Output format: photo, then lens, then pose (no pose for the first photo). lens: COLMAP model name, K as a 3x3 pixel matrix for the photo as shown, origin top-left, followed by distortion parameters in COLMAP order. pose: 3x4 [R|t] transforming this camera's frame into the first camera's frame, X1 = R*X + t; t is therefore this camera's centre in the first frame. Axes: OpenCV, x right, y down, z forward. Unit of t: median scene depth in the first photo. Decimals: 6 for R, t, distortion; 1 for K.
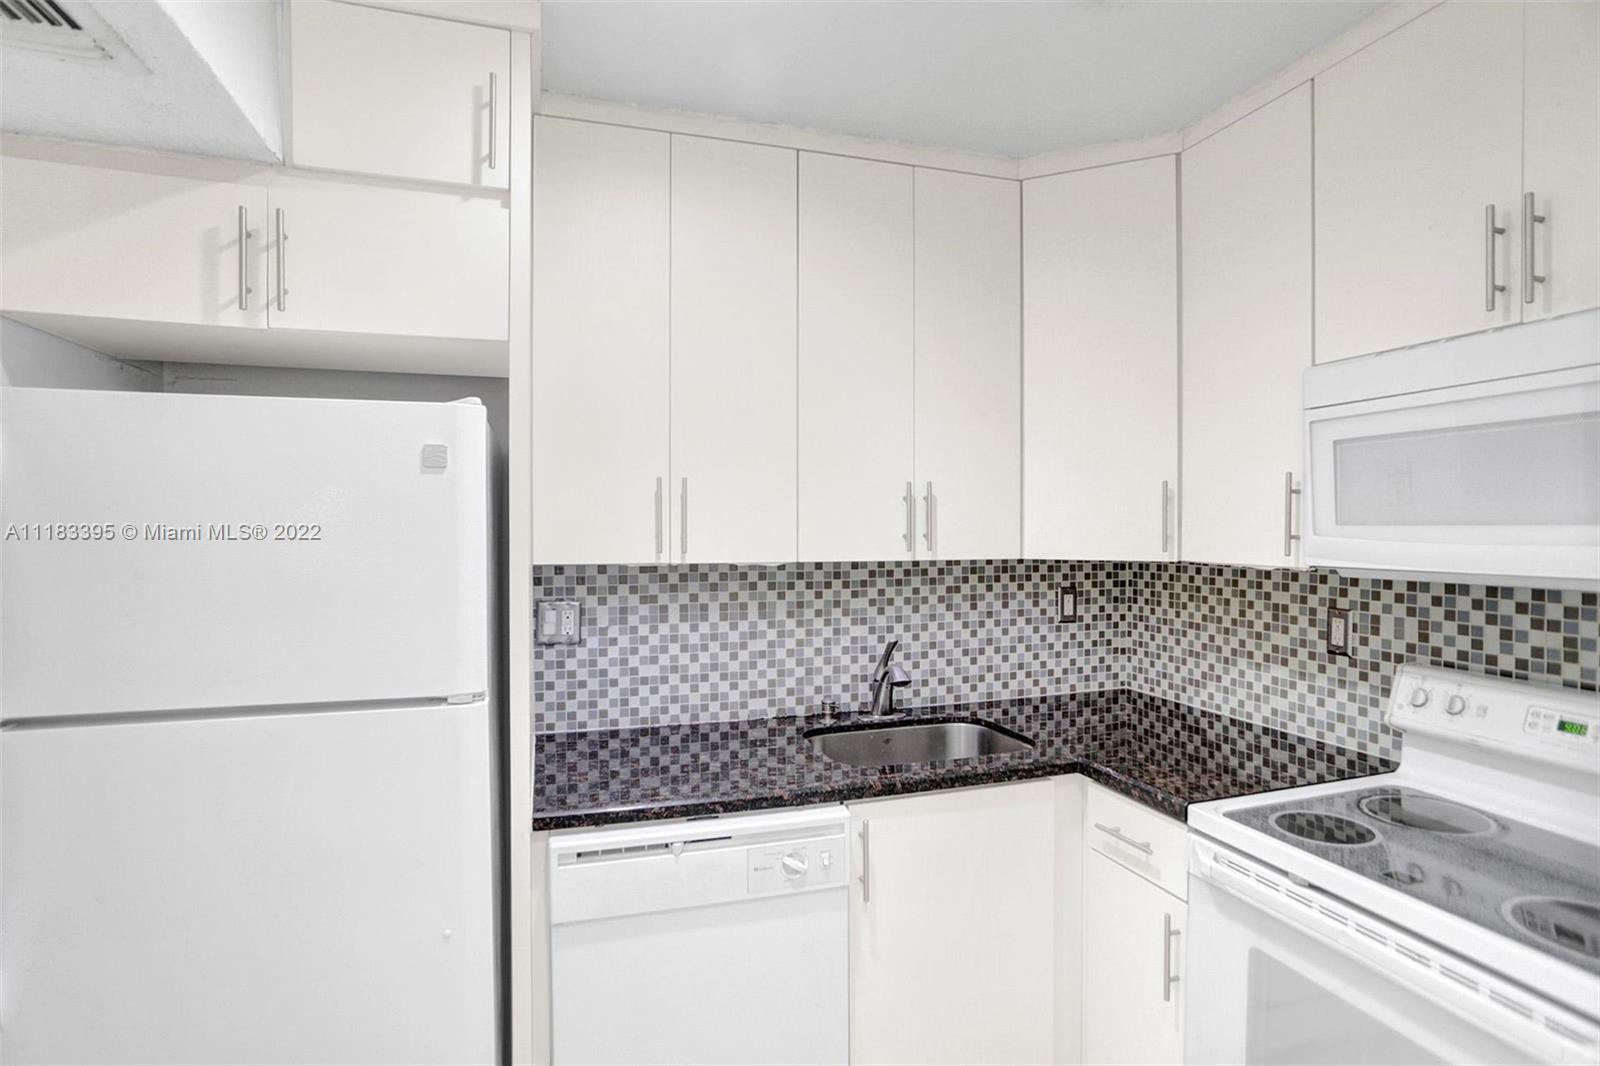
lens RADIAL K [[842.2, 0, 815.3], [0, 842.2, 520.7], [0, 0, 1]] dist [-0.049143, 0.015598]
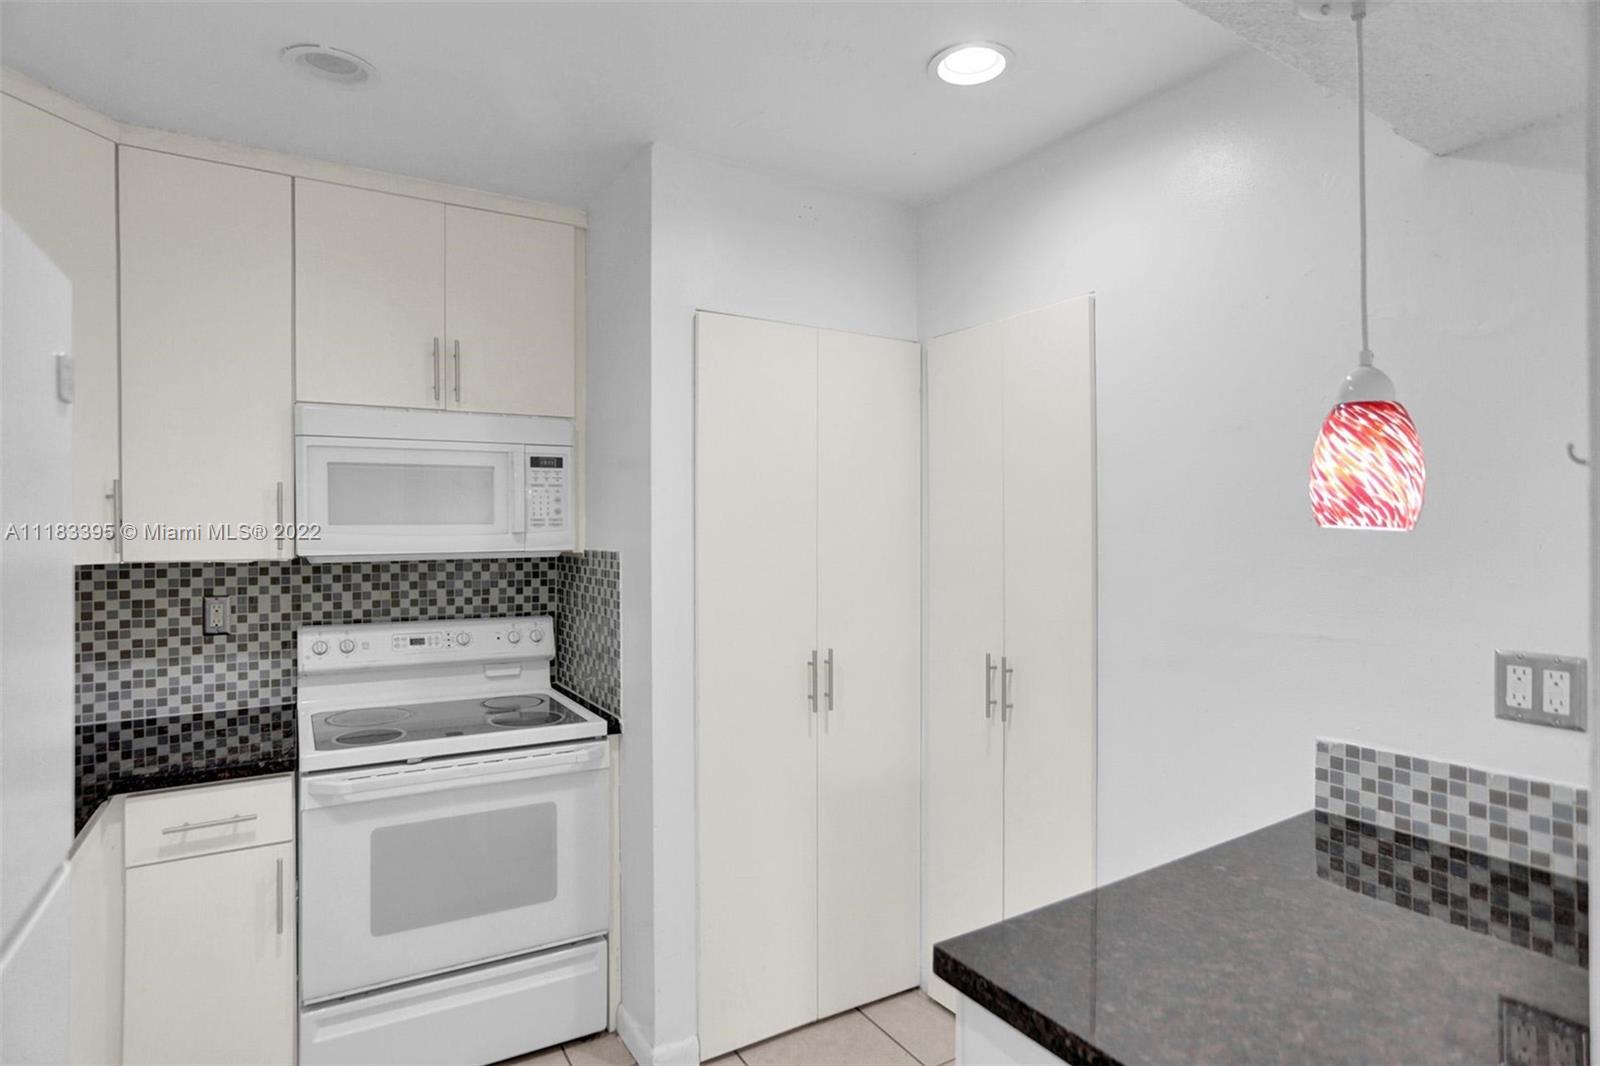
lens RADIAL K [[842.2, 0, 799.6], [0, 842.2, 526.9], [0, 0, 1]] dist [-0.049143, 0.015598]
pose [[-0.263630, 0.000728, 0.964624, -0.781331], [0.002873, 0.999996, 0.000031, 0.009890], [-0.964620, 0.002779, -0.263631, 0.536083]]
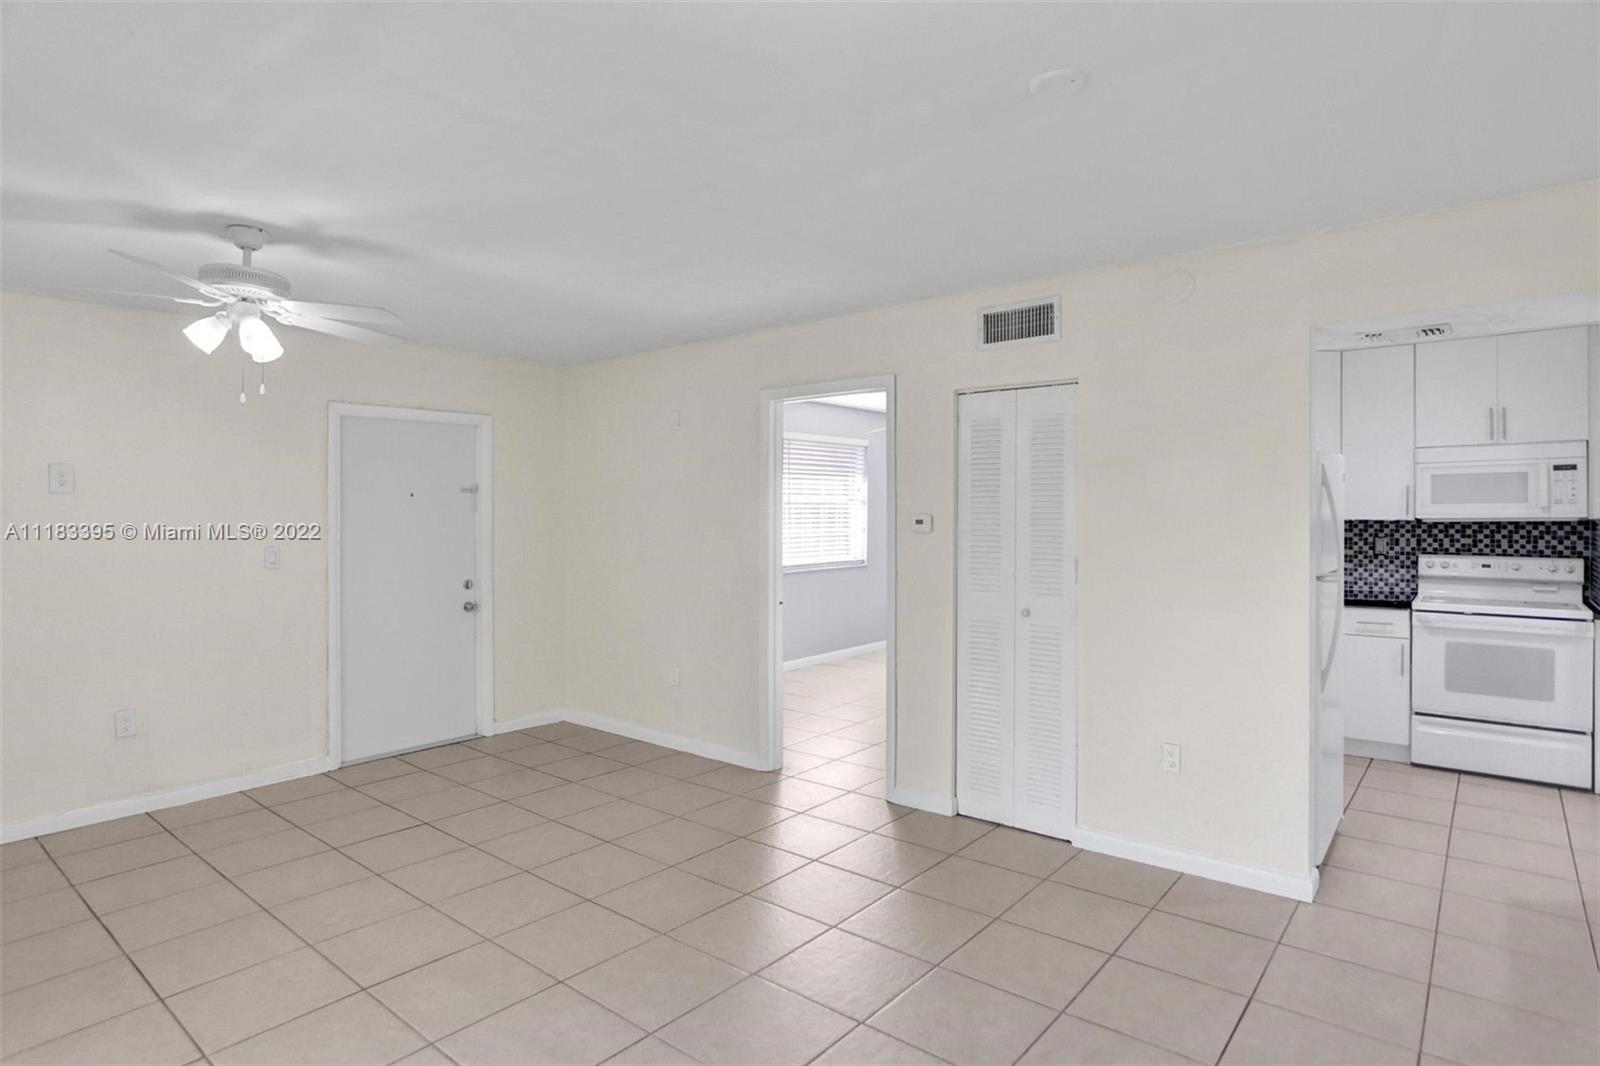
lens RADIAL K [[842.2, 0, 802.5], [0, 842.2, 525.8], [0, 0, 1]] dist [-0.049143, 0.015598]
pose [[0.823959, -0.020076, 0.566293, -2.465561], [0.011779, 0.999763, 0.018306, 0.002746], [-0.566526, -0.008413, 0.824001, -0.109135]]
